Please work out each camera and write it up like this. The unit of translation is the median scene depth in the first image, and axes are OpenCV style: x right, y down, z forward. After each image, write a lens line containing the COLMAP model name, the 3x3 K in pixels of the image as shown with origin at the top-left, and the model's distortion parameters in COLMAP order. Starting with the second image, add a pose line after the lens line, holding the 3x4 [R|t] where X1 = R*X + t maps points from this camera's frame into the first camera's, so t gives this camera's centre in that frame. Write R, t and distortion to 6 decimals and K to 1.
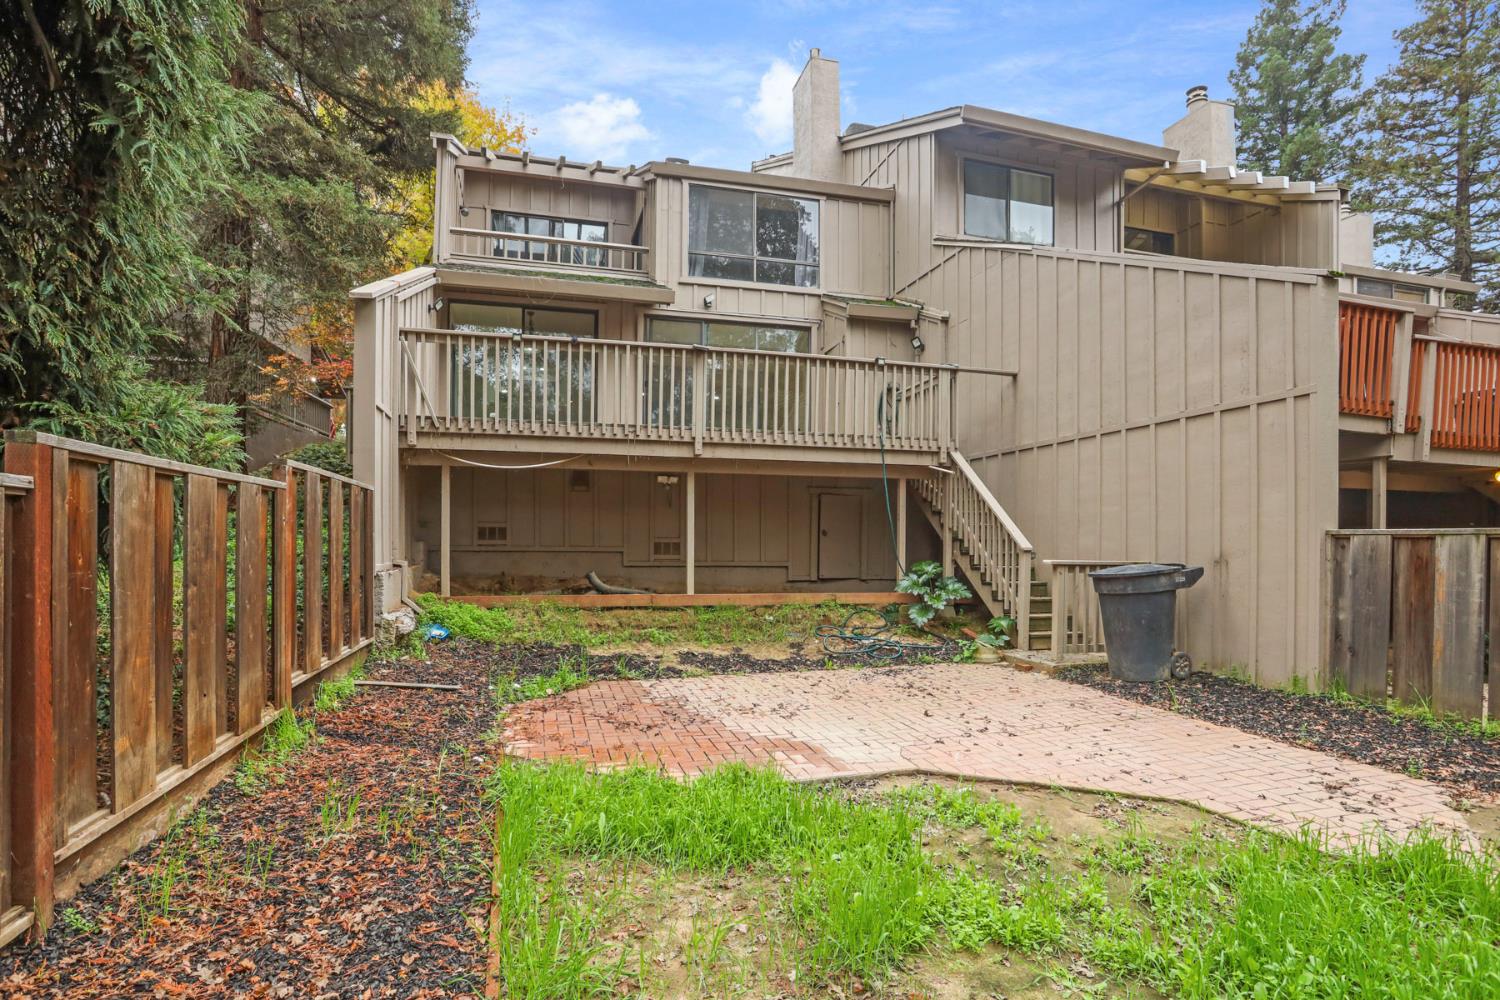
lens RADIAL K [[756.1, 0, 750.0], [0, 756.1, 500.0], [0, 0, 1]] dist [-0.083670, 0.040183]
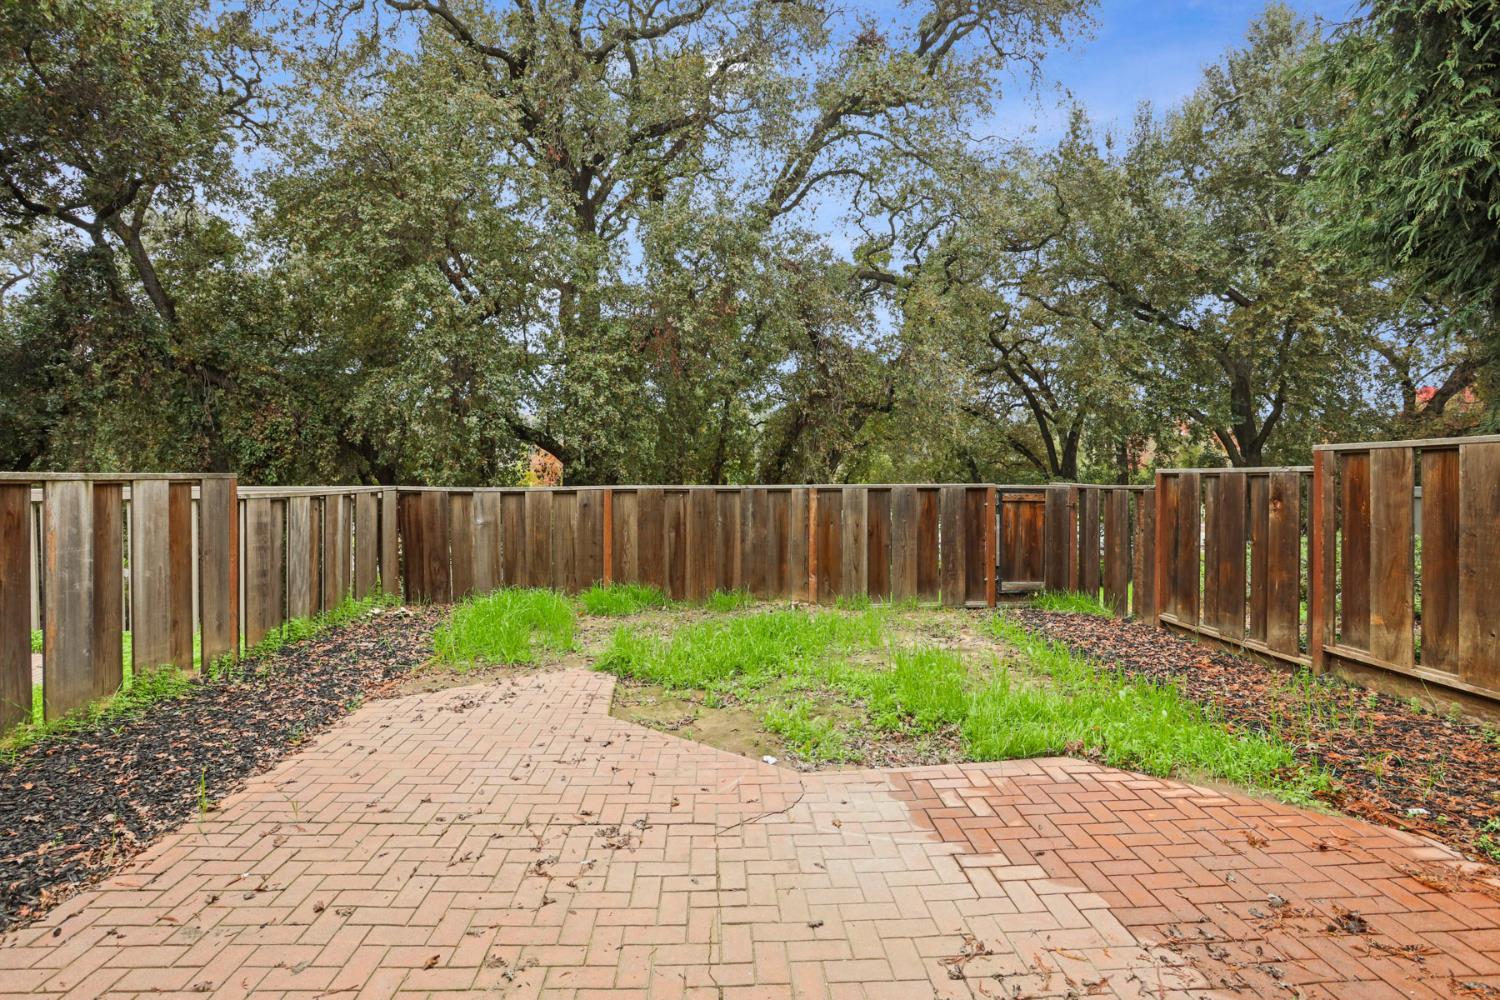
lens RADIAL K [[739.9, 0, 746.1], [0, 739.9, 485.7], [0, 0, 1]] dist [-0.072366, 0.029962]
pose [[-0.974582, -0.010699, 0.223777, 0.096399], [-0.020304, 0.998967, -0.040664, 0.071270], [-0.223111, -0.044174, -0.973792, 1.613287]]
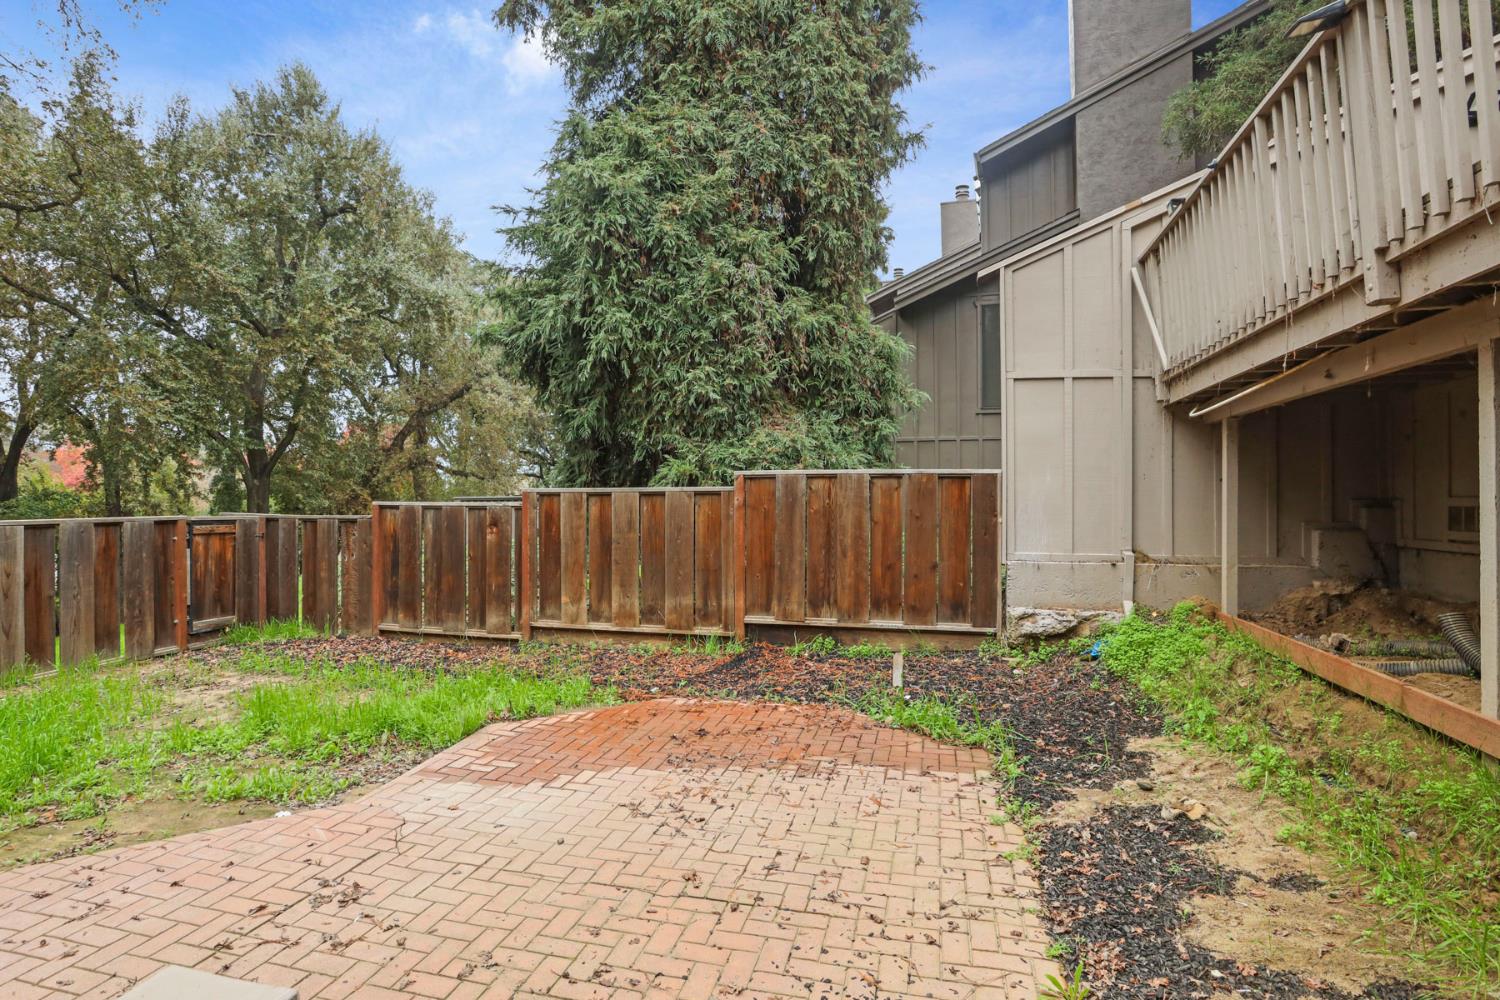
lens RADIAL K [[756.1, 0, 750.0], [0, 756.1, 500.0], [0, 0, 1]] dist [-0.083670, 0.040183]
pose [[-0.494905, -0.008233, -0.868908, 0.655428], [0.039649, 0.998700, -0.032046, 0.050469], [0.868042, -0.050311, -0.493935, 1.637558]]
